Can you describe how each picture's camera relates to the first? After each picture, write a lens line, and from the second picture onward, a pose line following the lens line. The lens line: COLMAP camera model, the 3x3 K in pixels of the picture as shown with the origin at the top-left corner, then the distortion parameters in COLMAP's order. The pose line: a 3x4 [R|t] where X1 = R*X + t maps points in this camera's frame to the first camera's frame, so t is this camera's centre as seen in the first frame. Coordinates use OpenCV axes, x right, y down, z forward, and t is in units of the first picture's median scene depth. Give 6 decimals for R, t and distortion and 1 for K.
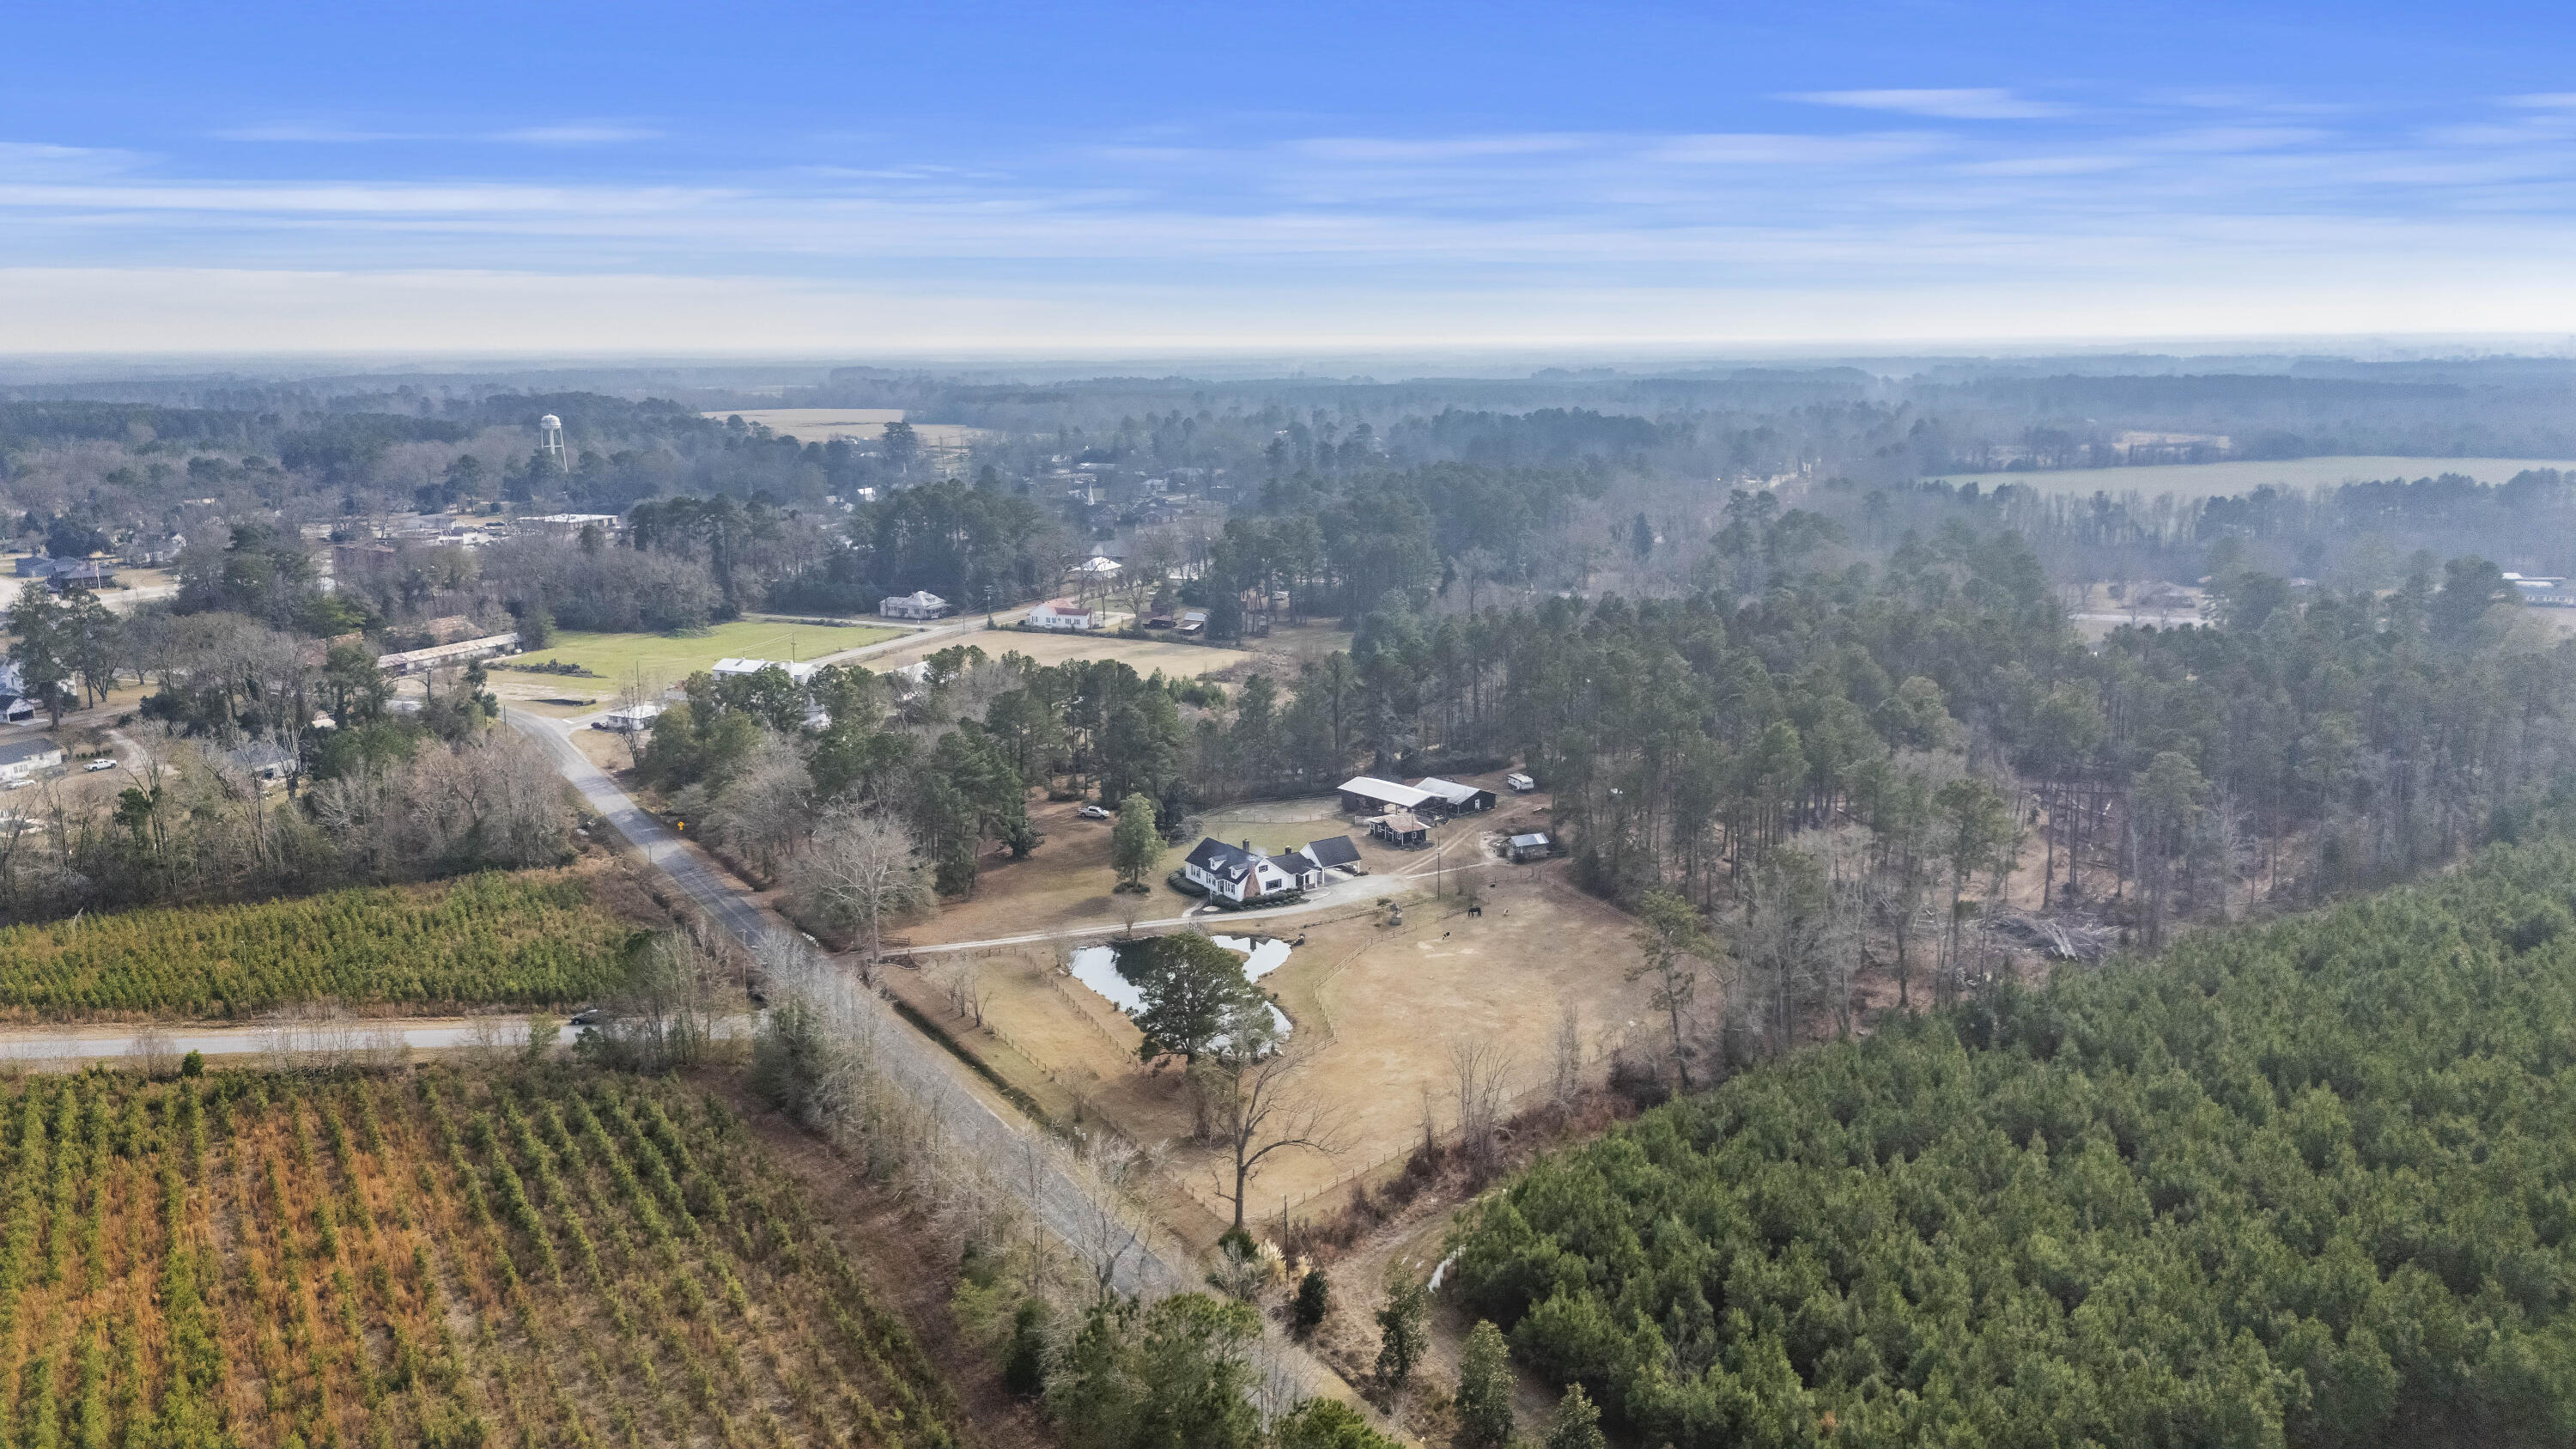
lens RADIAL K [[1906.4, 0, 1285.7], [0, 1906.4, 733.4], [0, 0, 1]] dist [0.061320, -0.034943]
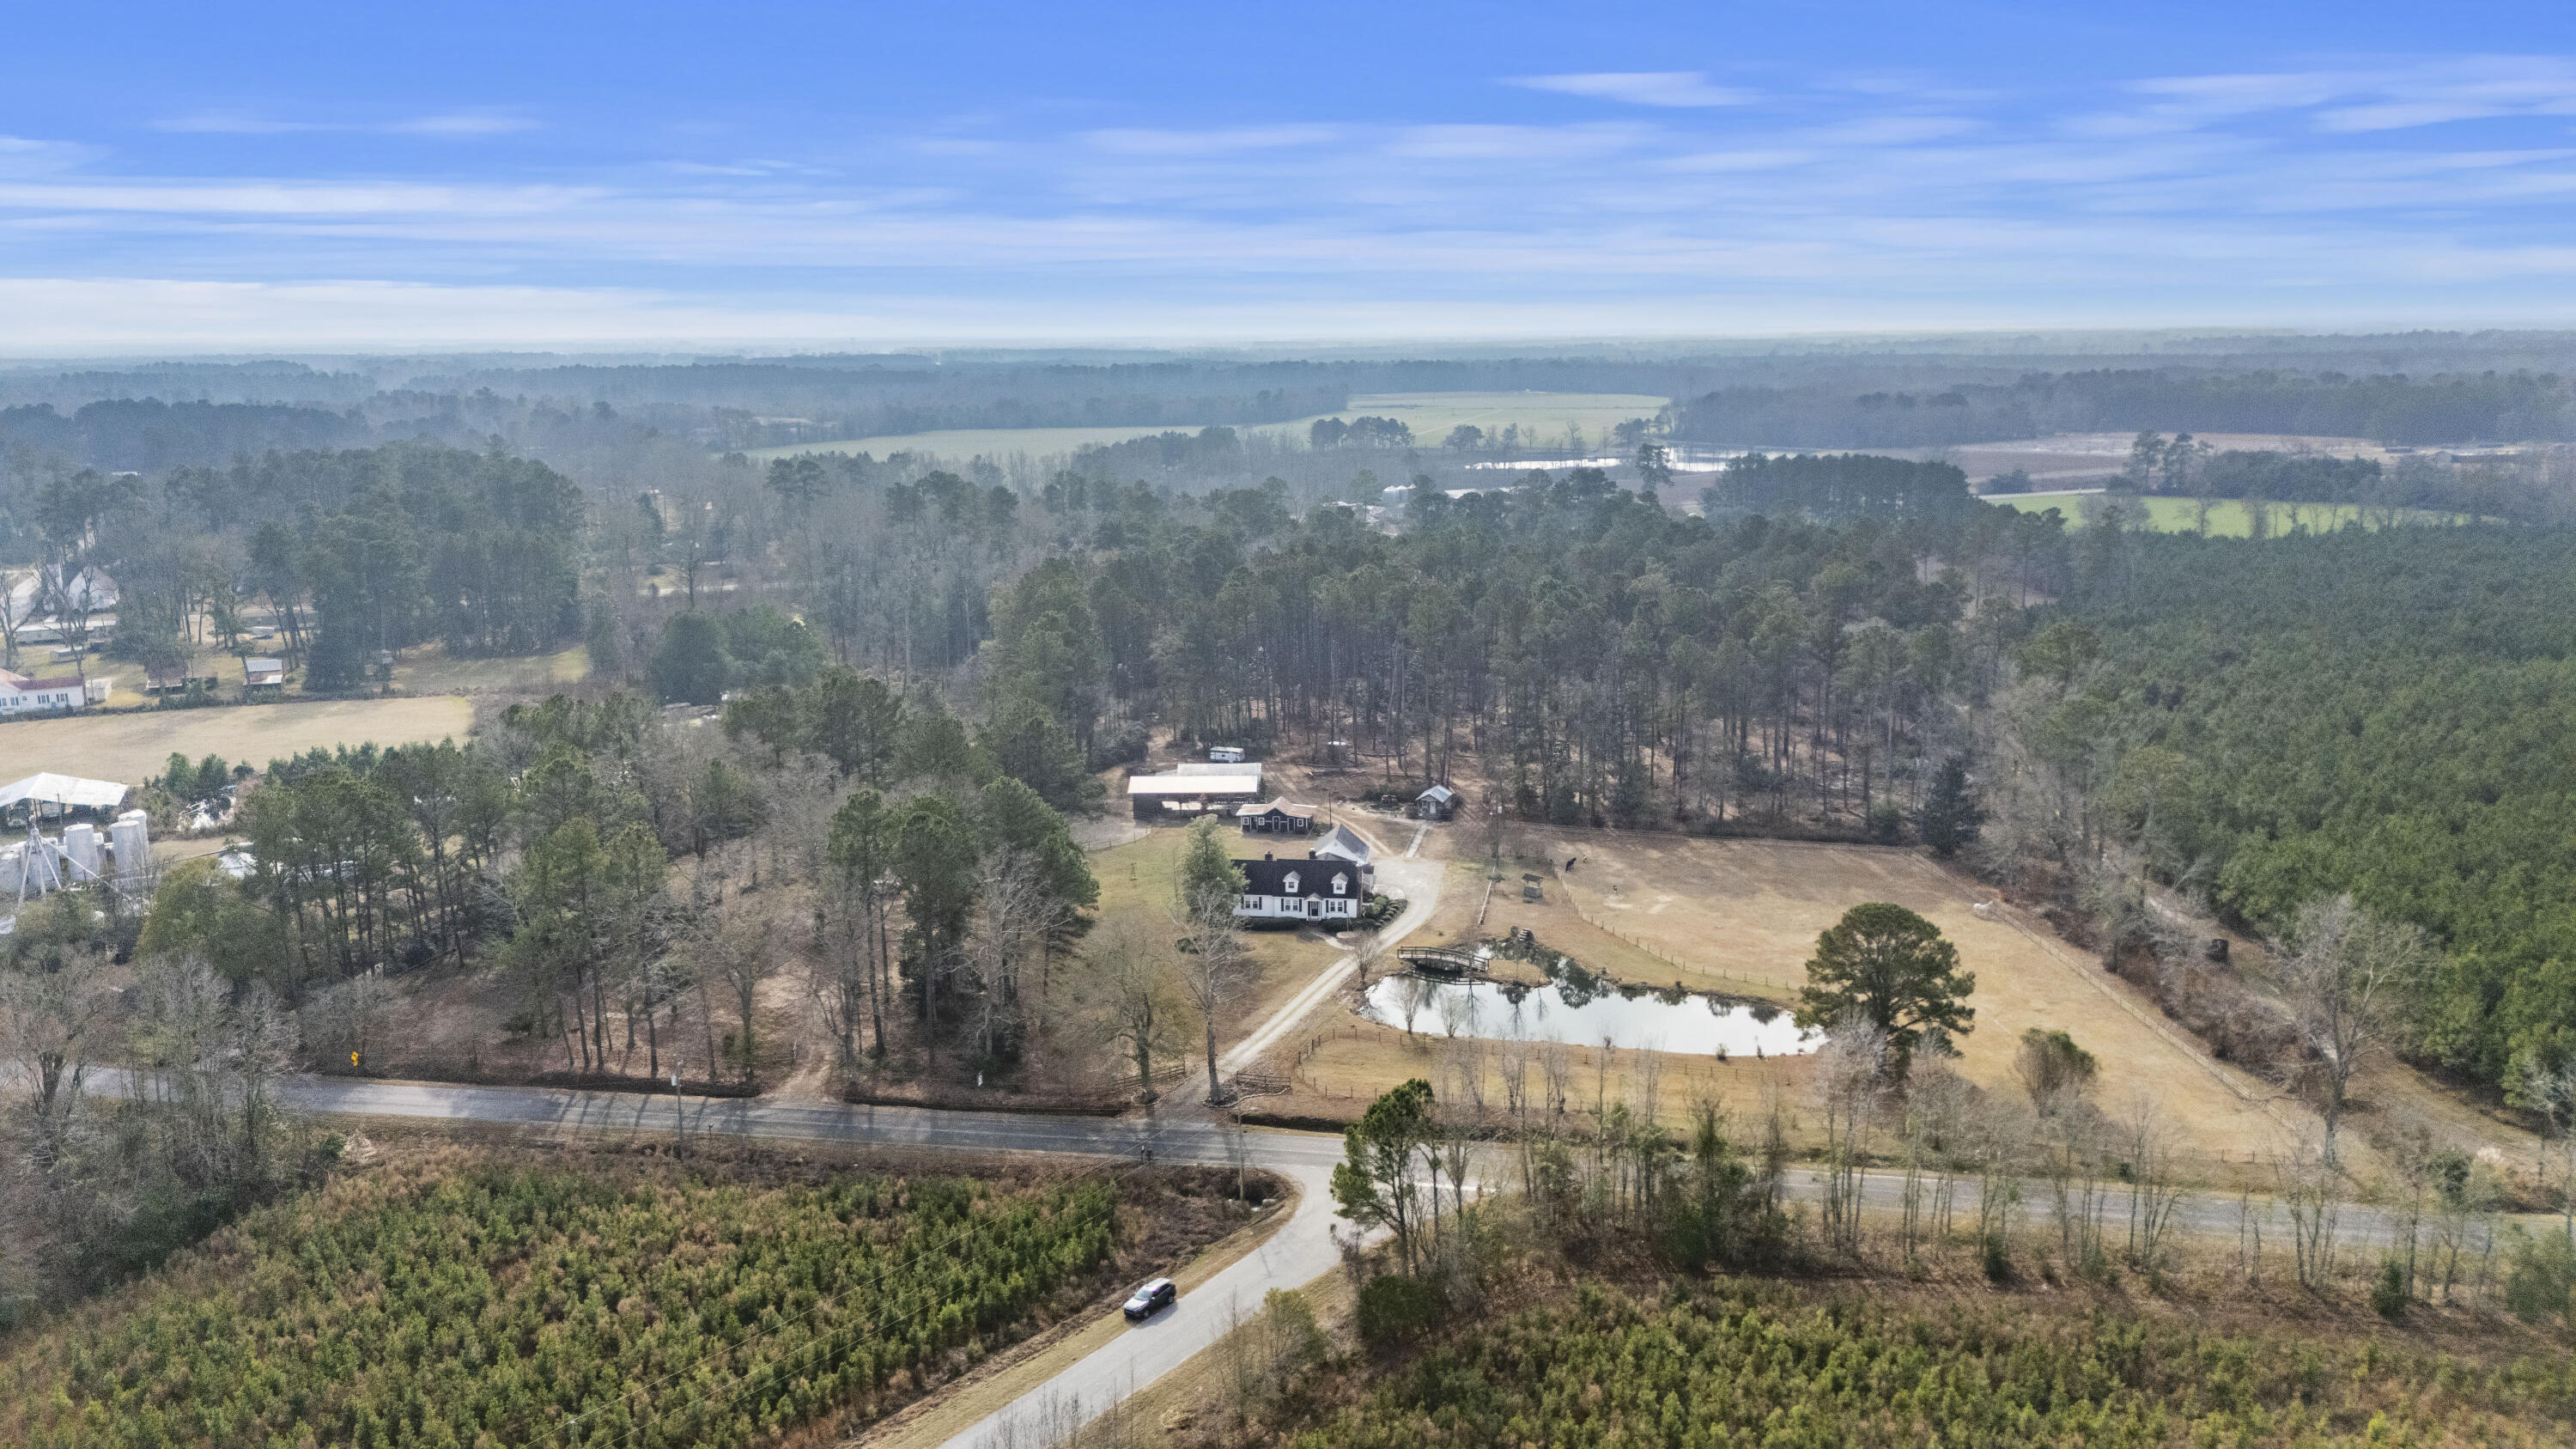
lens RADIAL K [[1906.4, 0, 1298.9], [0, 1906.4, 721.0], [0, 0, 1]] dist [0.061320, -0.034943]
pose [[0.655056, -0.148445, 0.740855, -0.326259], [0.156554, 0.985898, 0.059120, -0.023893], [-0.739184, 0.077257, 0.669058, 0.247482]]
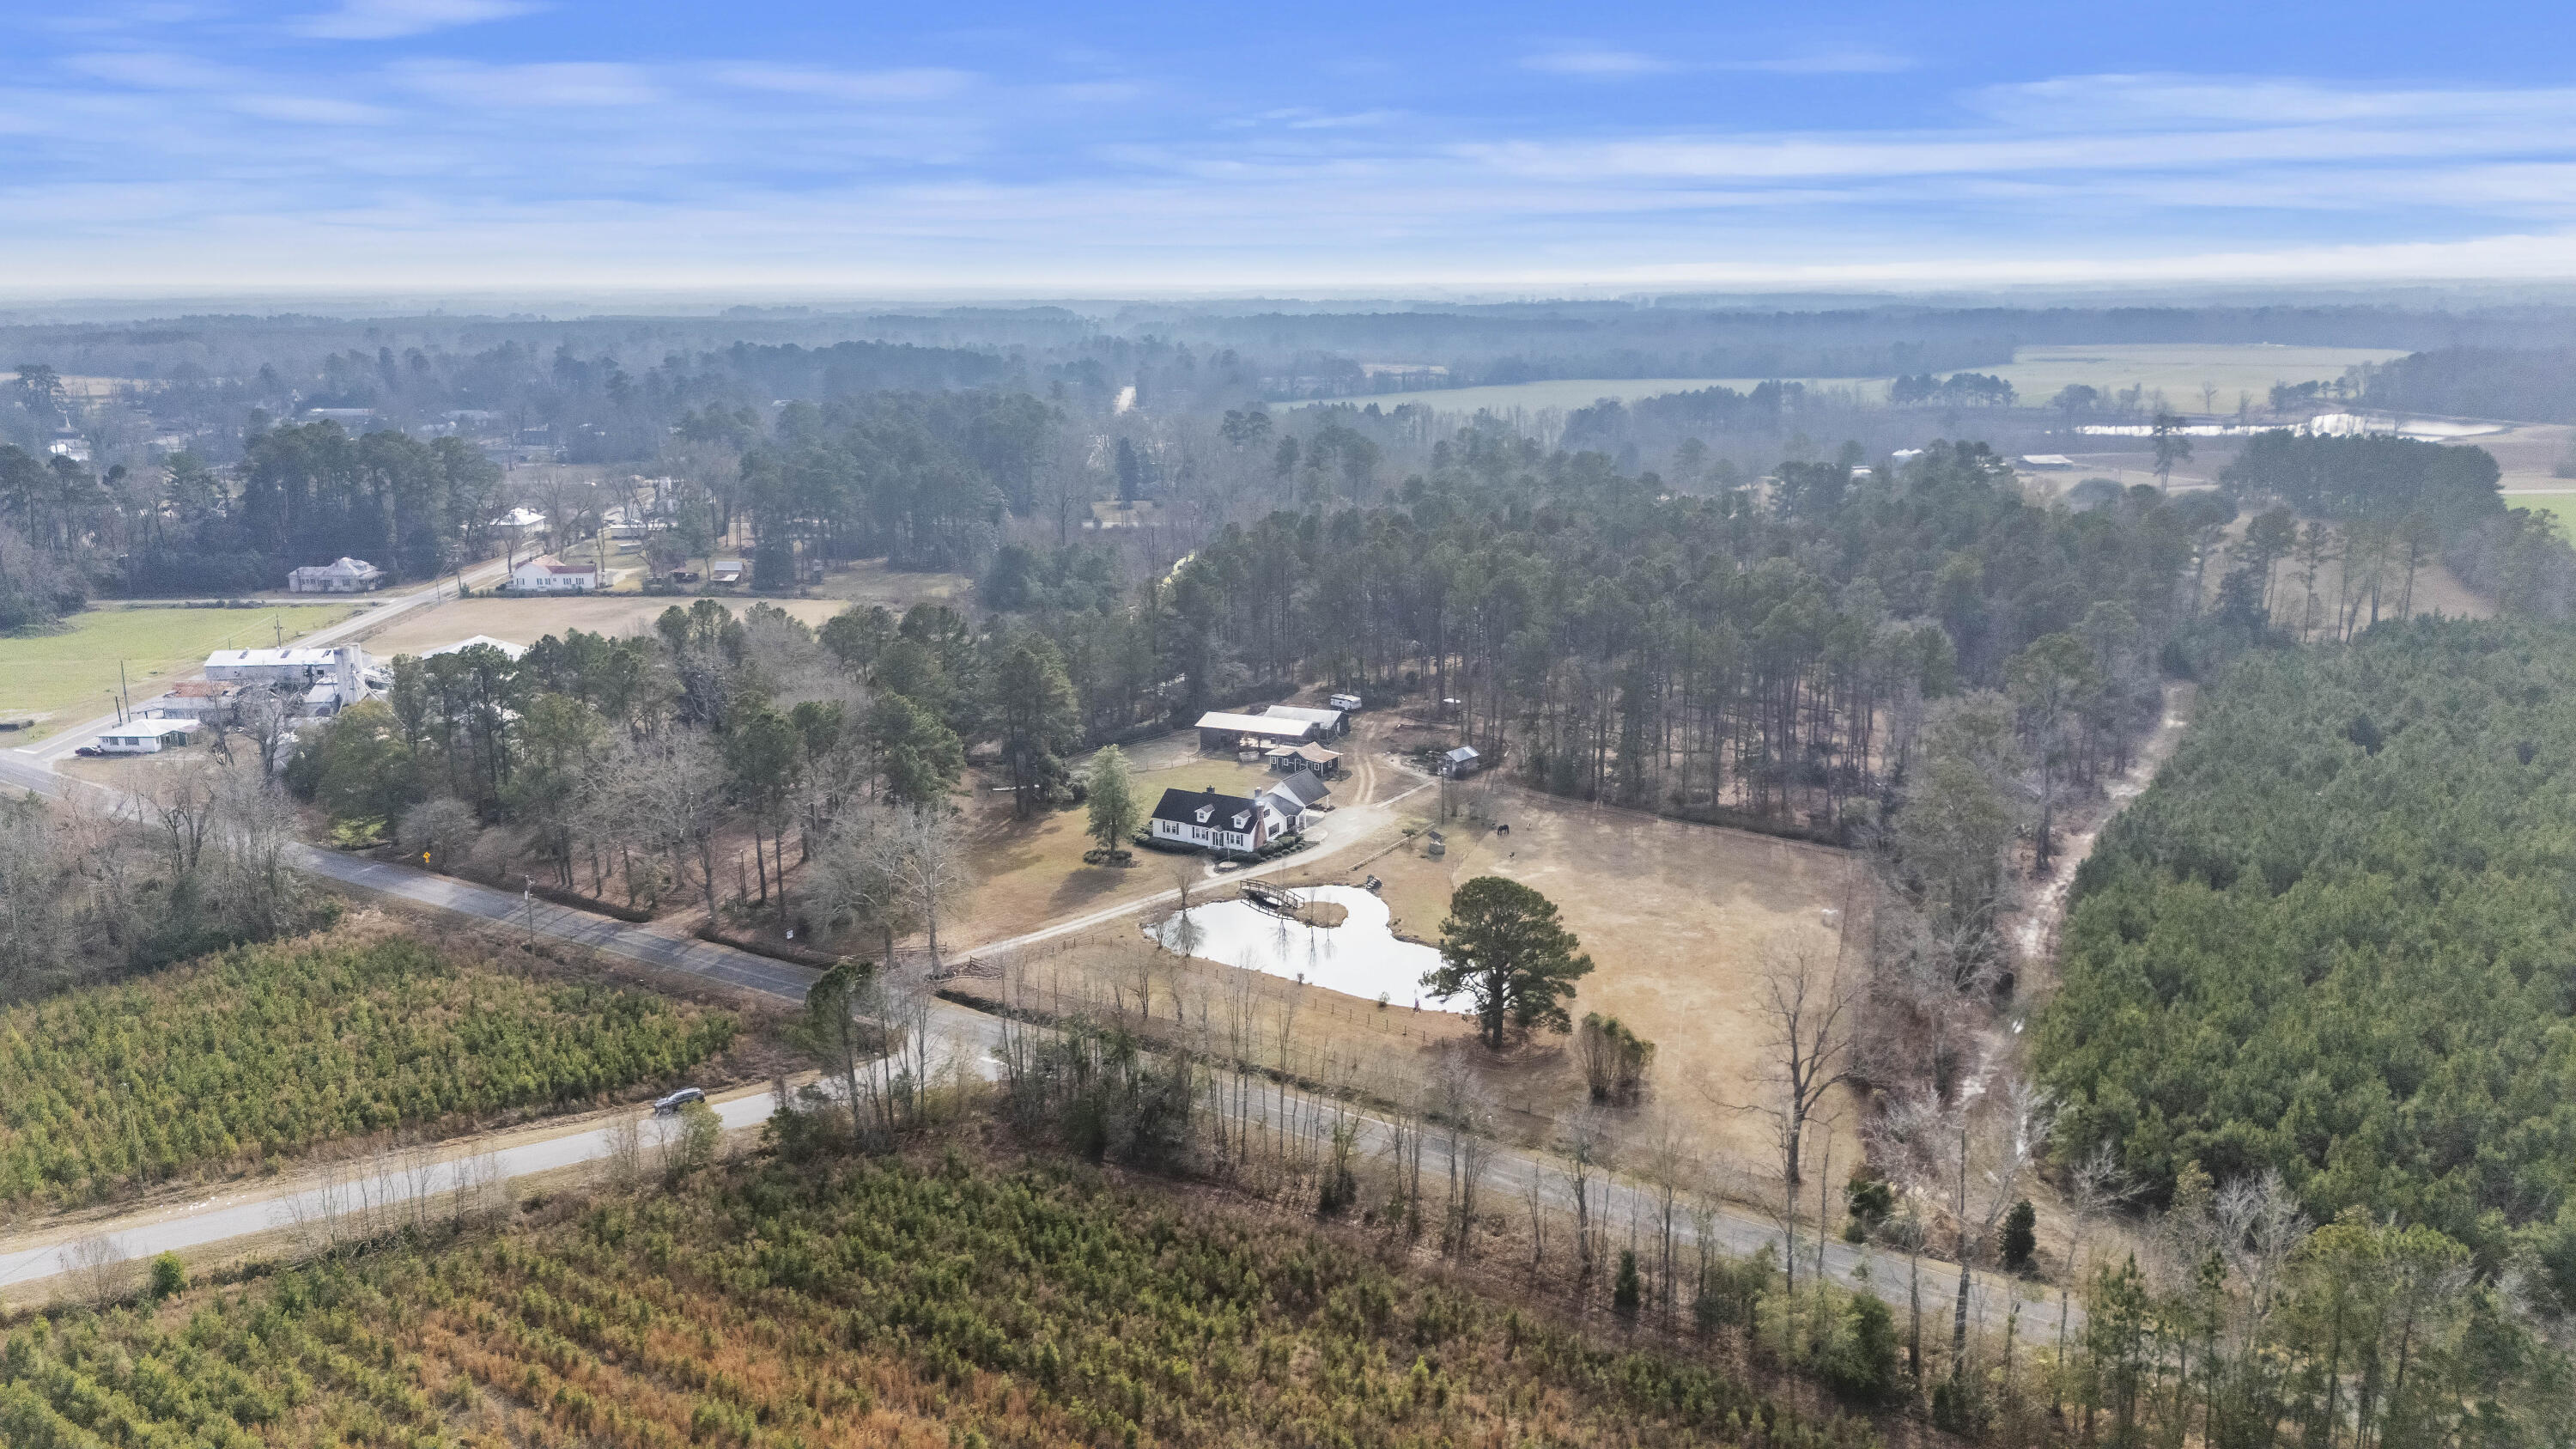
lens RADIAL K [[1906.4, 0, 1300.5], [0, 1906.4, 719.9], [0, 0, 1]] dist [0.061320, -0.034943]
pose [[0.894163, -0.096845, 0.437142, -0.202437], [0.088046, 0.995297, 0.040403, -0.004024], [-0.438999, 0.002362, 0.898485, 0.098739]]
